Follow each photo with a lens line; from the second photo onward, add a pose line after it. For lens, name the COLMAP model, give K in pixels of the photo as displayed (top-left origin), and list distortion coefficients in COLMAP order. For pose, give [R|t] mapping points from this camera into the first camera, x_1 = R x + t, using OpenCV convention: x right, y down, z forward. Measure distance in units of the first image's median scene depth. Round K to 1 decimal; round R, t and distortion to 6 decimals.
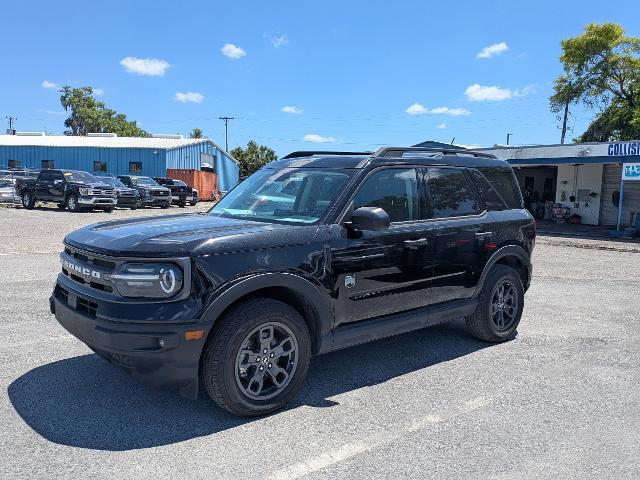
lens RADIAL K [[575.7, 0, 334.7], [0, 575.7, 238.7], [0, 0, 1]] dist [0.072672, -0.154546]
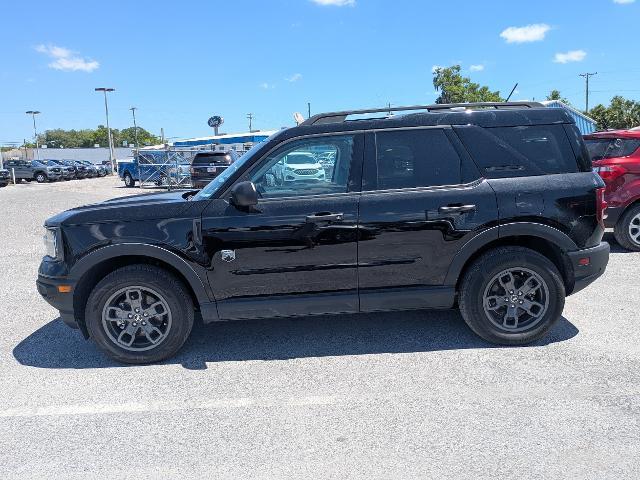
lens RADIAL K [[543.9, 0, 320.0], [0, 543.9, 240.0], [0, 0, 1]] dist [0.035938, -0.004001]
pose [[0.753970, 0.047140, -0.655215, 0.586574], [-0.003294, 0.997681, 0.067989, -0.014476], [0.656900, -0.049104, 0.752377, 0.286854]]
